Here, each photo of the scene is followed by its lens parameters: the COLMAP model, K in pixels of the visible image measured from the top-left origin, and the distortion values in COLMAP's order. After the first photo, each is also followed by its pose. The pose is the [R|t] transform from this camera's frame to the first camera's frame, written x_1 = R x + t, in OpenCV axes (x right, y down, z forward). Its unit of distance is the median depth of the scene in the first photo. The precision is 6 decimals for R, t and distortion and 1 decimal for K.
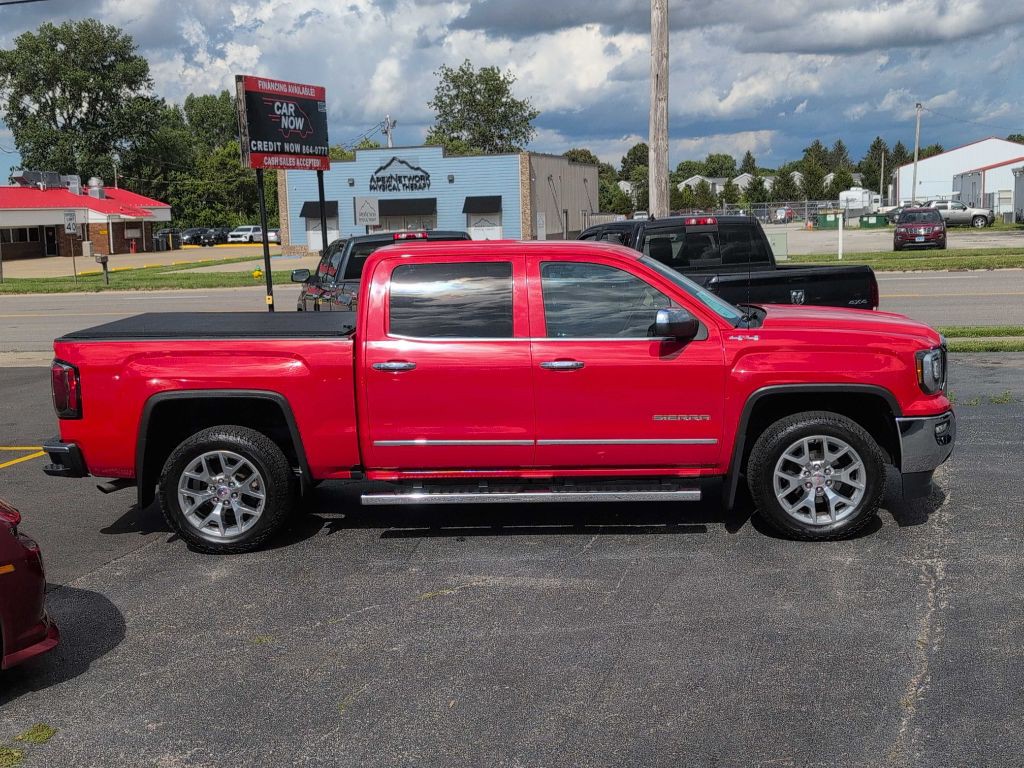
lens RADIAL K [[1332.0, 0, 512.0], [0, 1332.0, 384.0], [0, 0, 1]] dist [0.023176, -0.107777]
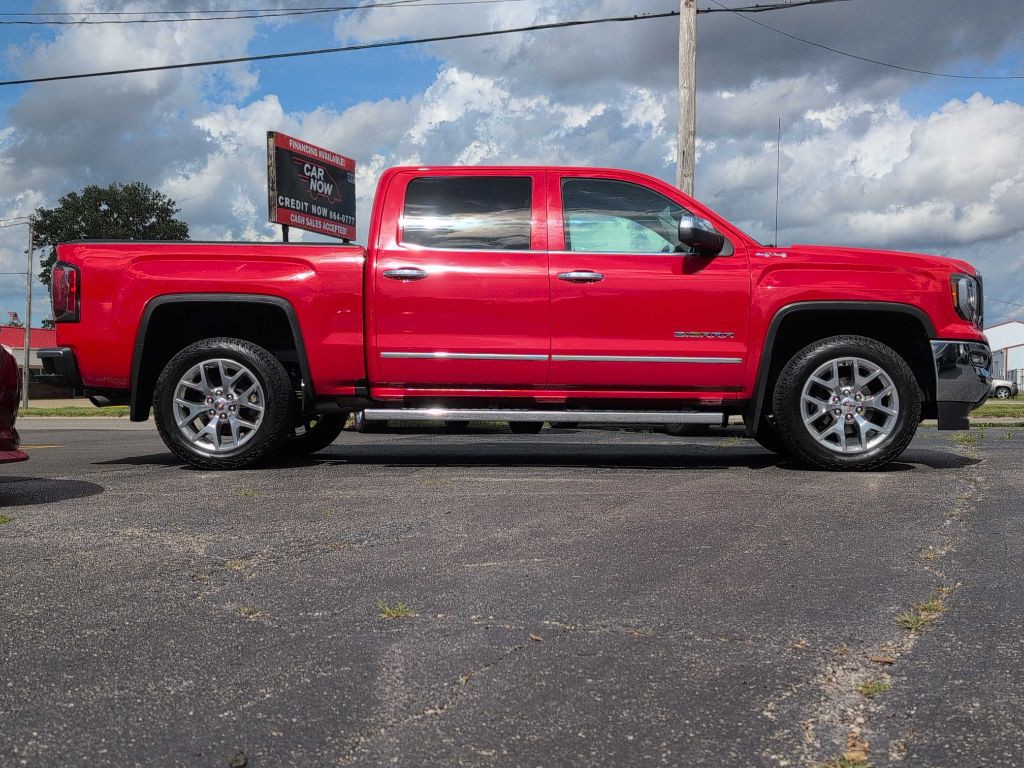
lens RADIAL K [[1326.9, 0, 512.0], [0, 1326.9, 384.0], [0, 0, 1]] dist [0.025784, -0.074908]
pose [[0.999161, 0.036610, -0.018340, 0.008296], [-0.038775, 0.989892, -0.136420, 0.188526], [0.013160, 0.137017, 0.990481, 0.060957]]
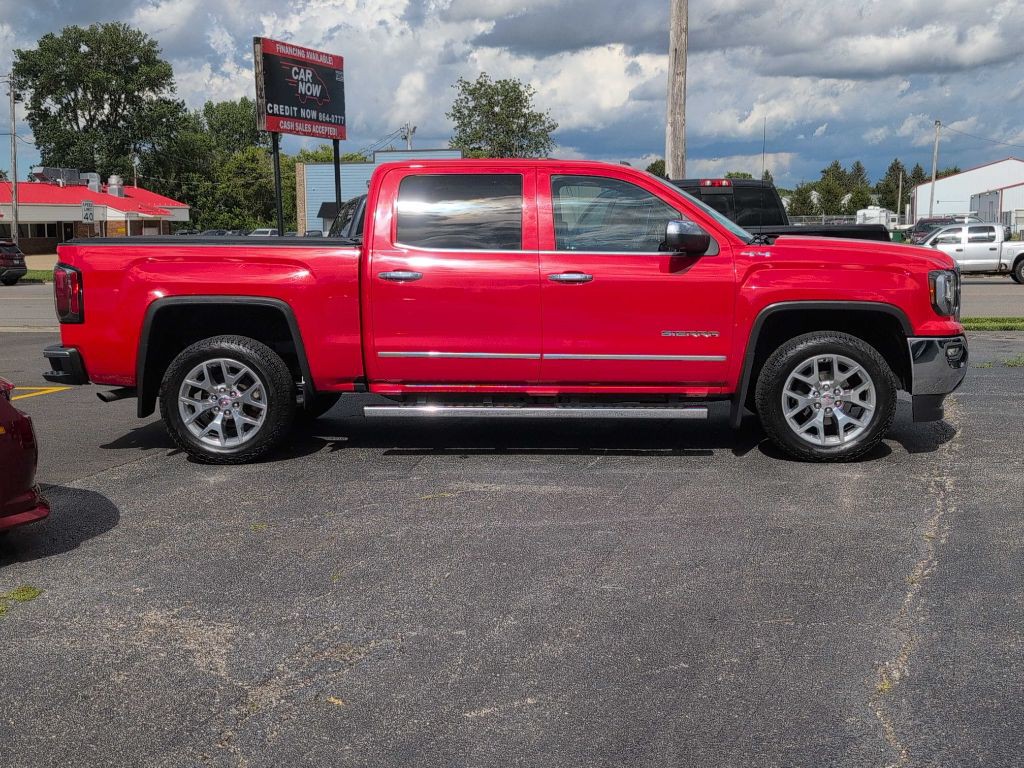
lens RADIAL K [[1330.4, 0, 523.5], [0, 1330.4, 383.3], [0, 0, 1]] dist [0.019947, -0.080413]
pose [[0.999713, 0.023877, -0.002082, 0.006554], [-0.023902, 0.999631, -0.012881, 0.075209], [0.001774, 0.012927, 0.999915, 0.014377]]
